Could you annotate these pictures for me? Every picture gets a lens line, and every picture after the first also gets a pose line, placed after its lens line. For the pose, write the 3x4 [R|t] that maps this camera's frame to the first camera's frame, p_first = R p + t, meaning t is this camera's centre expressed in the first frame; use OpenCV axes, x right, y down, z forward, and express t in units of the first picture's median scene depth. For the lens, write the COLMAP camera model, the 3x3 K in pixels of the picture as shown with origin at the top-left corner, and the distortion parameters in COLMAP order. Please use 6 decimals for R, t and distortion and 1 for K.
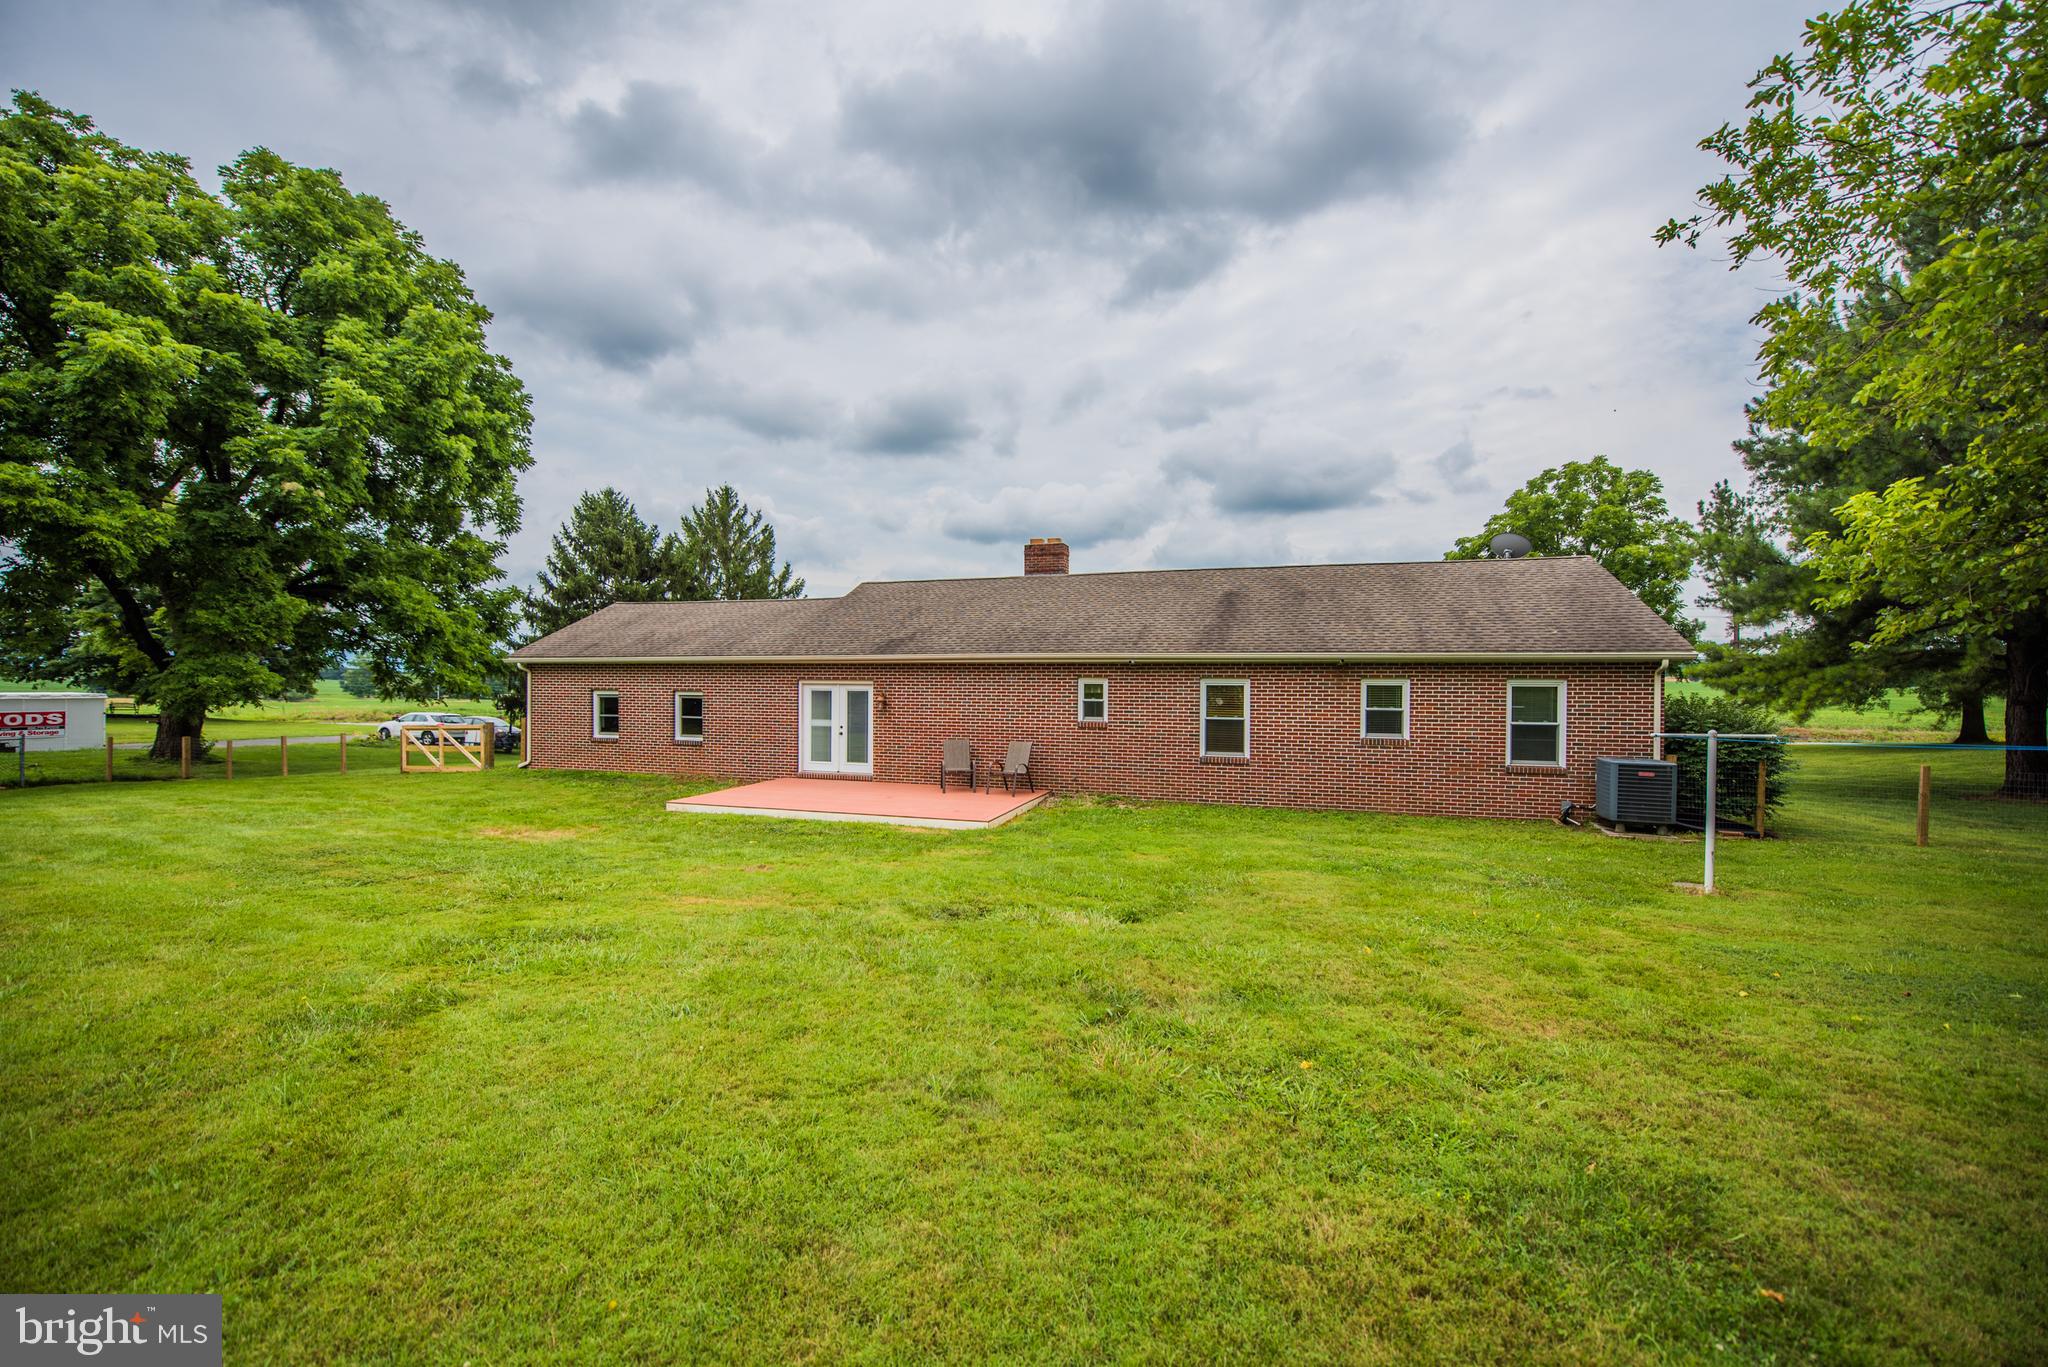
lens RADIAL K [[835.2, 0, 1001.3], [0, 835.2, 674.1], [0, 0, 1]] dist [0.001222, -0.000066]
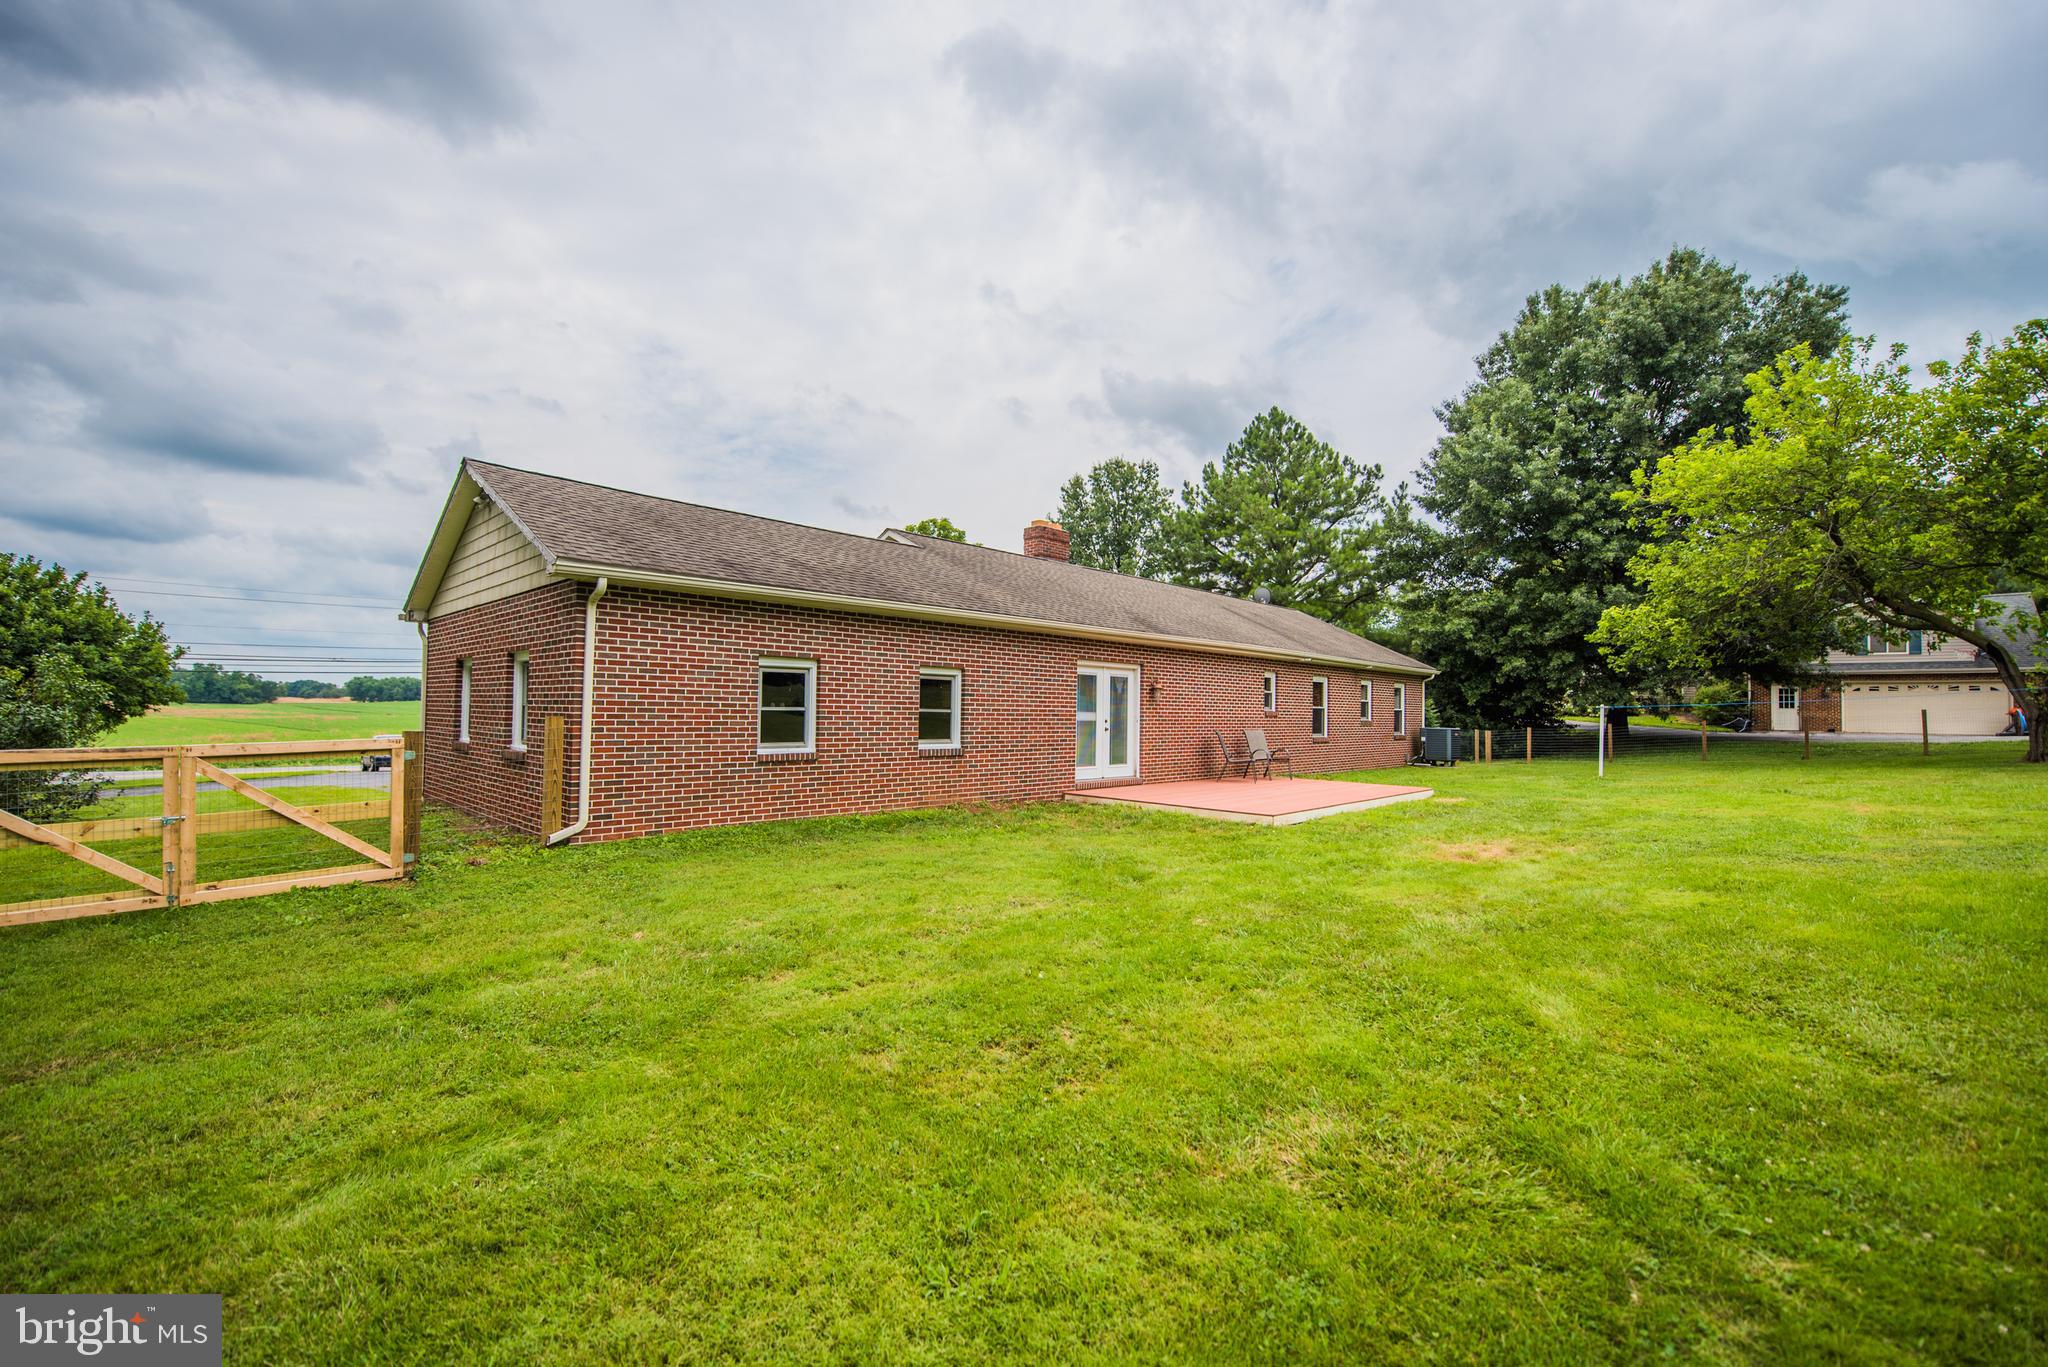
lens RADIAL K [[839.4, 0, 967.0], [0, 839.4, 685.7], [0, 0, 1]] dist [0.021198, -0.000135]
pose [[0.473915, 0.024404, 0.880232, -0.811826], [-0.028451, 0.999518, -0.012393, 0.036675], [-0.880111, -0.019170, 0.474381, 0.621125]]
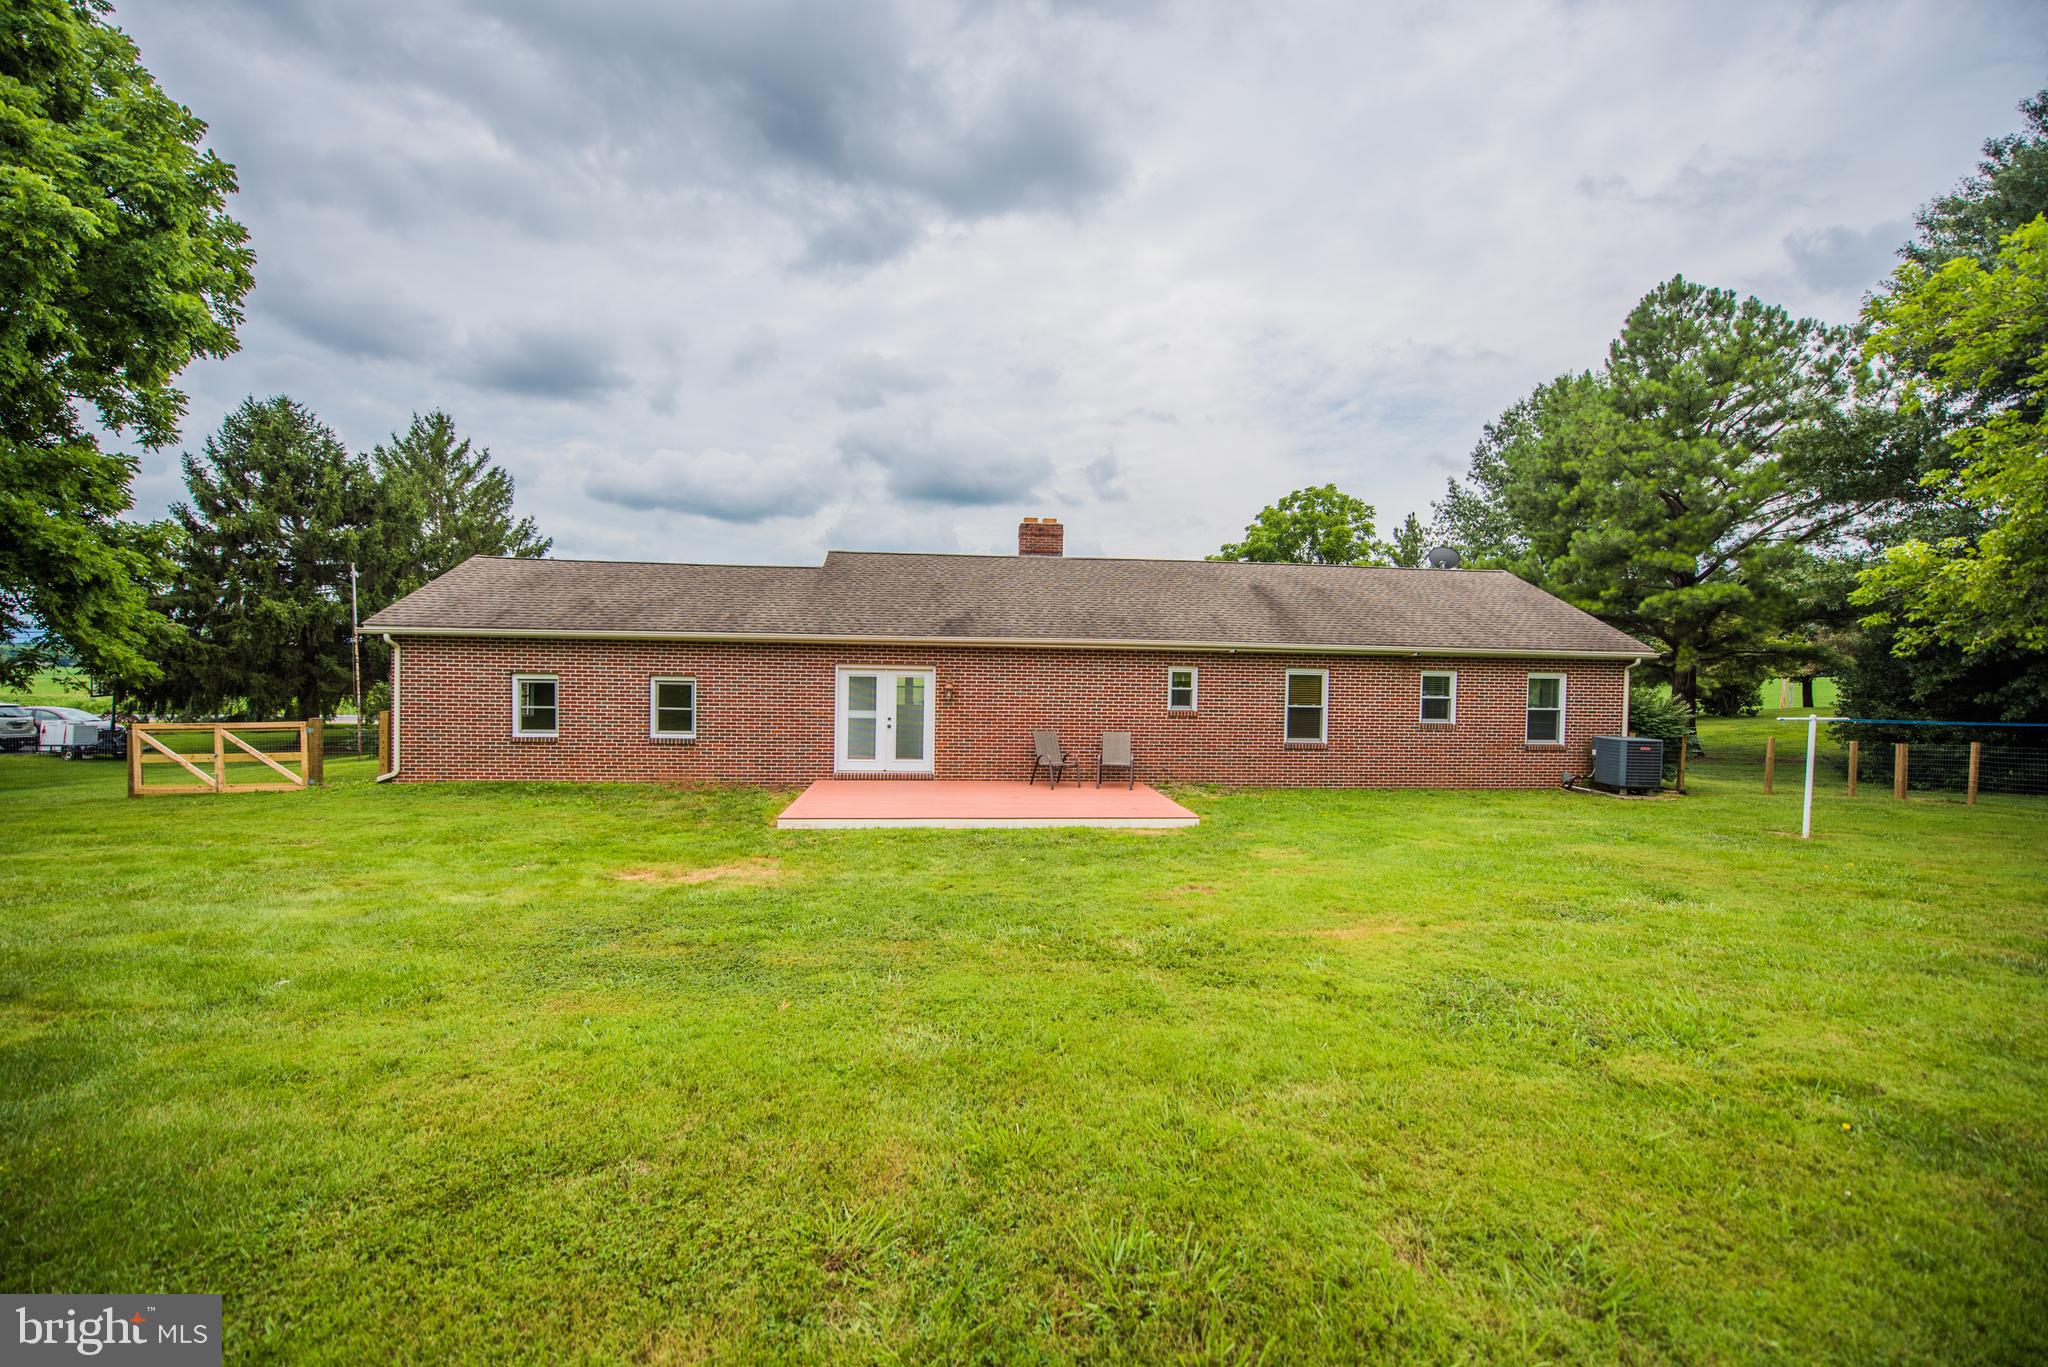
lens RADIAL K [[848.5, 0, 1013.7], [0, 848.5, 691.2], [0, 0, 1]] dist [-0.003899, -0.000350]
pose [[0.918070, 0.000419, 0.396419, -0.356820], [-0.015263, 0.999295, 0.034293, 0.001974], [-0.396125, -0.037534, 0.917429, 0.118199]]
